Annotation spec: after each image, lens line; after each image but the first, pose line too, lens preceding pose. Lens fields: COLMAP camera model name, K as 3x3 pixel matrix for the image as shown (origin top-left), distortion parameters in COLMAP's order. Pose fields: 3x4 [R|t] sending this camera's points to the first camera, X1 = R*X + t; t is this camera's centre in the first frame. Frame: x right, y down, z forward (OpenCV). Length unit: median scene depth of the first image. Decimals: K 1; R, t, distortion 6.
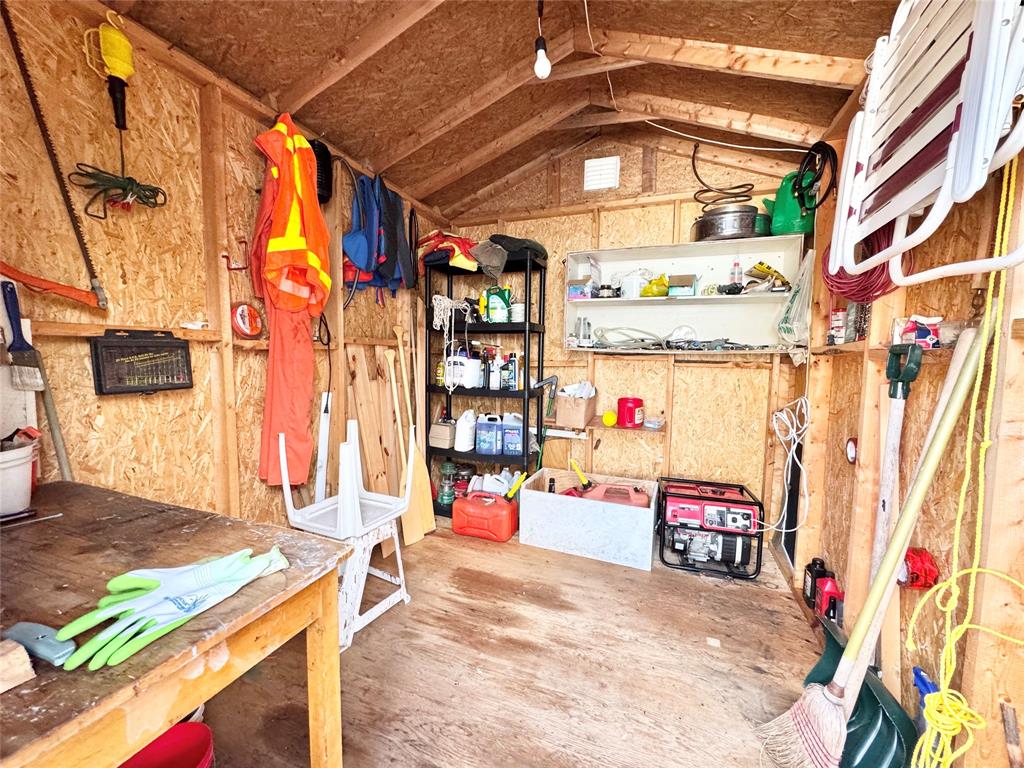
lens RADIAL K [[406.3, 0, 513.0], [0, 406.3, 383.5], [0, 0, 1]] dist [-0.001812, -0.000127]
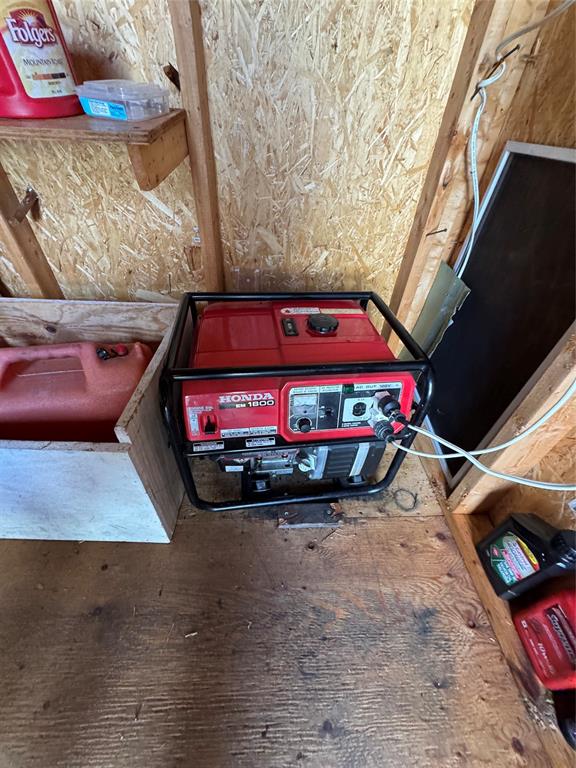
lens RADIAL K [[304.7, 0, 288.0], [0, 304.7, 384.0], [0, 0, 1]] dist [-0.001812, -0.000127]
pose [[0.917586, -0.239948, 0.316957, 0.390382], [-0.008053, 0.785917, 0.618280, 0.138634], [-0.397456, -0.569877, 0.719214, 0.816935]]
